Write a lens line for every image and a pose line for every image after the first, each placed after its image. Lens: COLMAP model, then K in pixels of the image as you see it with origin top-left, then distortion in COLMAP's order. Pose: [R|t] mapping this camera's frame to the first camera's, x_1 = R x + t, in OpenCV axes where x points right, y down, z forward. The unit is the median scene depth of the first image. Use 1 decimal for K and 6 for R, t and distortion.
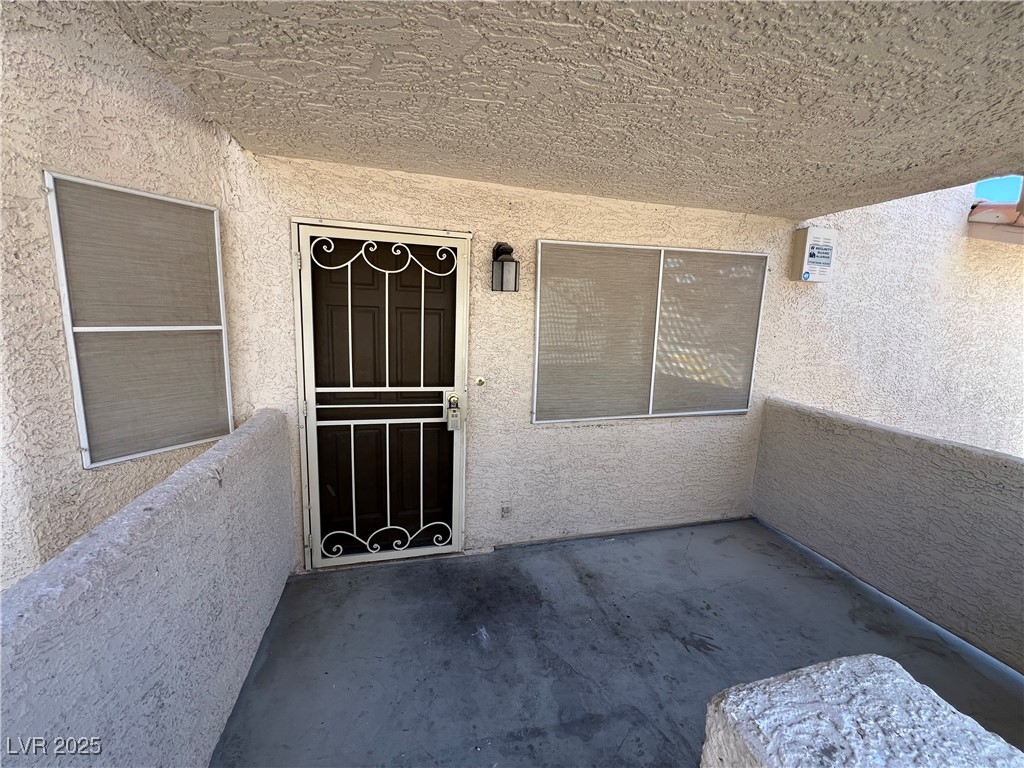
lens RADIAL K [[413.5, 0, 510.9], [0, 413.5, 382.1], [0, 0, 1]] dist [-0.000272, -0.000118]
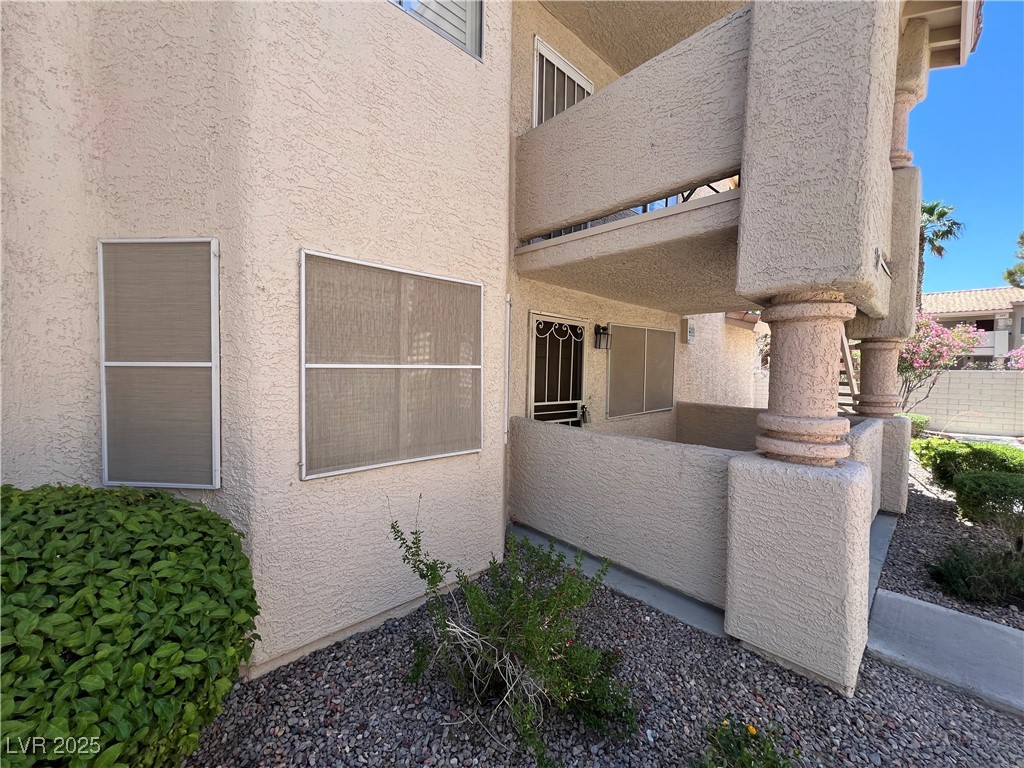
lens RADIAL K [[413.5, 0, 510.7], [0, 413.5, 384.0], [0, 0, 1]] dist [-0.000272, -0.000118]
pose [[0.879158, -0.036222, 0.475152, -1.302244], [0.087924, 0.992318, -0.087035, 0.073546], [-0.468349, 0.118295, 0.875589, -0.471078]]
